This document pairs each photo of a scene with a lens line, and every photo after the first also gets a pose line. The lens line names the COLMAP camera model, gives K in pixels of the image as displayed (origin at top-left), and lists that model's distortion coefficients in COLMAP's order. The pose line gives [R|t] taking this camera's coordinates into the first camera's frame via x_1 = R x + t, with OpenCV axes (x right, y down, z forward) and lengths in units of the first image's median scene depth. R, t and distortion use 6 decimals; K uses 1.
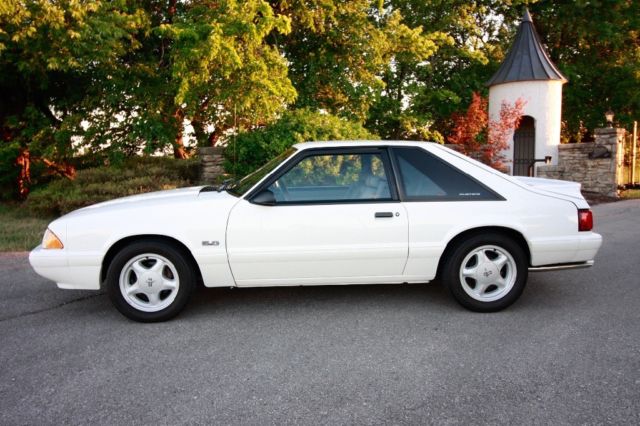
lens RADIAL K [[529.9, 0, 318.7], [0, 529.9, 215.7], [0, 0, 1]] dist [0.009944, 0.002704]
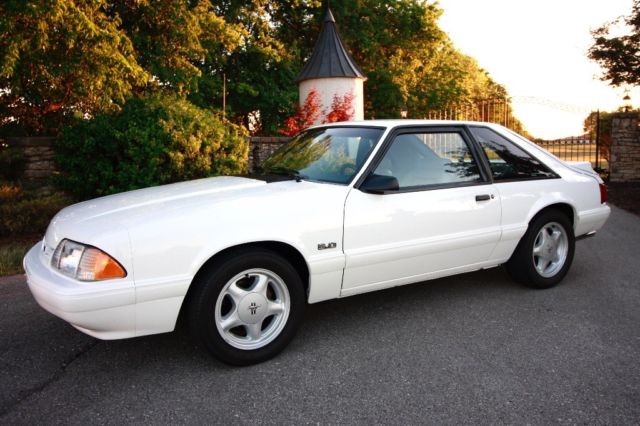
lens RADIAL K [[529.9, 0, 319.5], [0, 529.9, 213.4], [0, 0, 1]] dist [0.009944, 0.002704]
pose [[0.870254, -0.066853, 0.488045, -0.575686], [0.067227, 0.997597, 0.016776, -0.009133], [-0.487994, 0.018211, 0.872657, 0.320963]]
